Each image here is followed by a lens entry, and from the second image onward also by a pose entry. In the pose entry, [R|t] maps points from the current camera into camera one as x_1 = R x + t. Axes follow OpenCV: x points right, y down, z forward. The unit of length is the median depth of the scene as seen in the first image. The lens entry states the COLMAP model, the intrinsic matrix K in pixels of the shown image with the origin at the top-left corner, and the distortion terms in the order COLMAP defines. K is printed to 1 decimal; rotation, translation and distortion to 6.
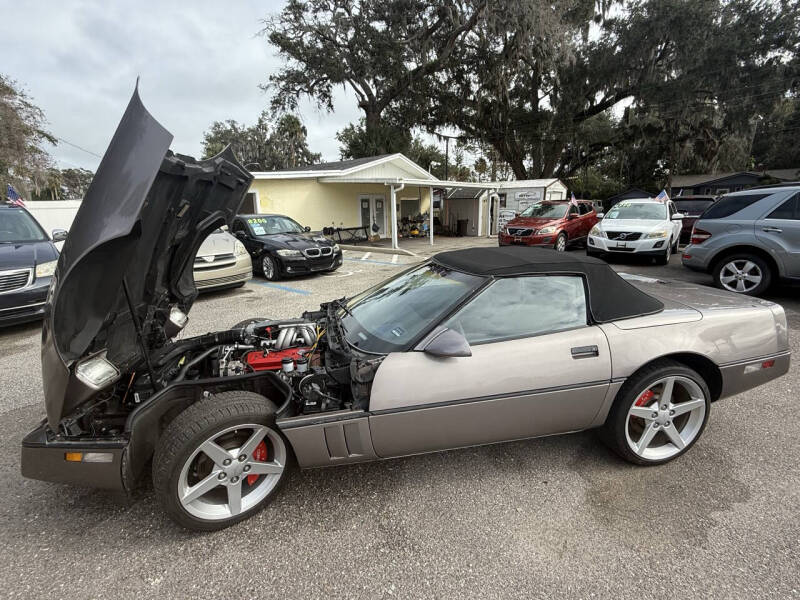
lens RADIAL K [[393.6, 0, 400.0], [0, 393.6, 300.0], [0, 0, 1]] dist [-0.000470, -0.000747]
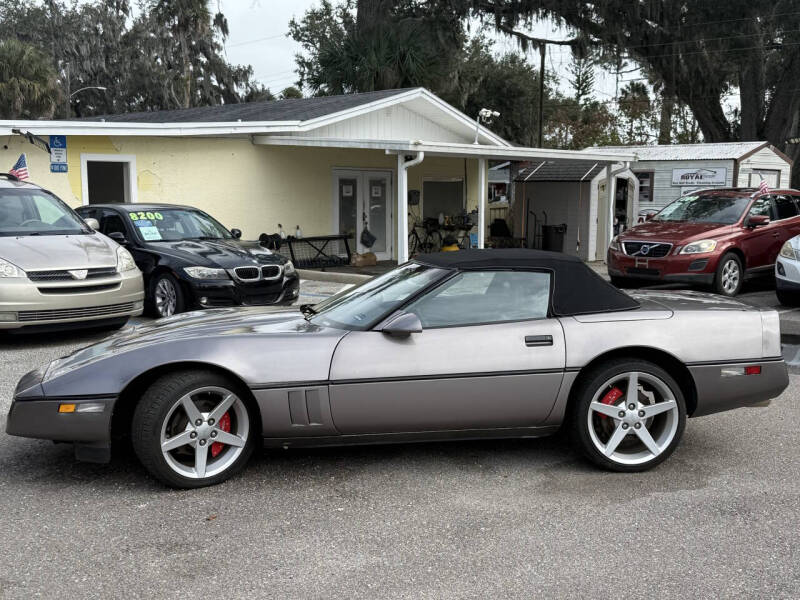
lens RADIAL K [[987.8, 0, 400.0], [0, 987.8, 300.0], [0, 0, 1]] dist [0.152050, -0.268572]
pose [[0.999070, 0.024535, -0.035445, 0.036446], [-0.028801, 0.991692, -0.125365, 0.068213], [0.032075, 0.126270, 0.991477, -0.302647]]
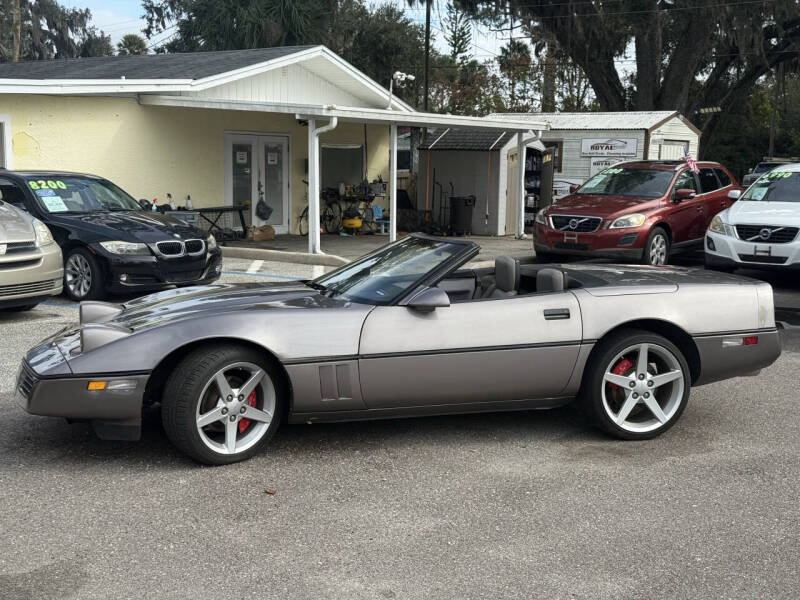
lens RADIAL K [[1099.9, 0, 400.0], [0, 1099.9, 300.0], [0, 0, 1]] dist [0.130070, -0.139601]
pose [[0.995333, 0.018864, 0.094639, -0.044083], [-0.008566, 0.994107, -0.108062, 0.078758], [-0.096119, 0.106747, 0.989629, -0.358934]]
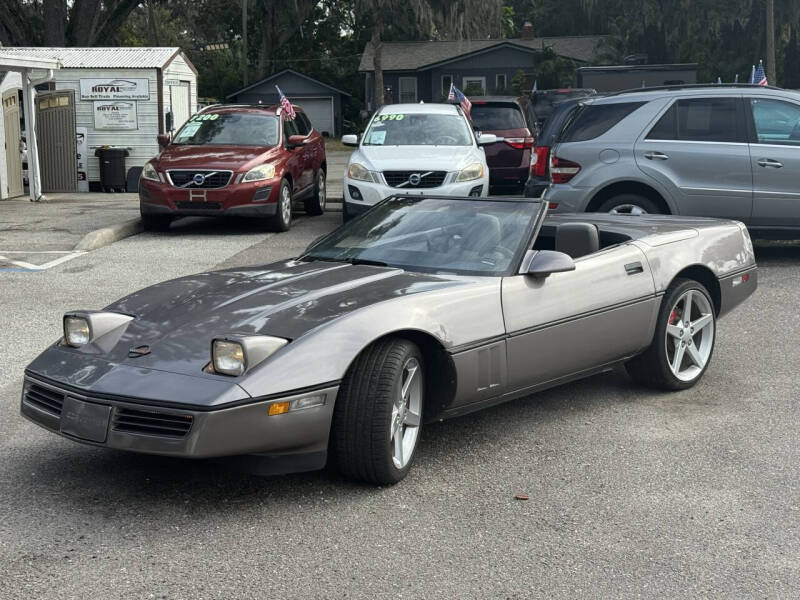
lens RADIAL K [[1253.4, 0, 400.0], [0, 1253.4, 300.0], [0, 0, 1]] dist [0.143934, -0.116572]
pose [[0.805473, -0.085468, 0.586437, -0.361085], [0.136374, 0.989721, -0.043067, 0.050655], [-0.576728, 0.114664, 0.808849, -0.237682]]
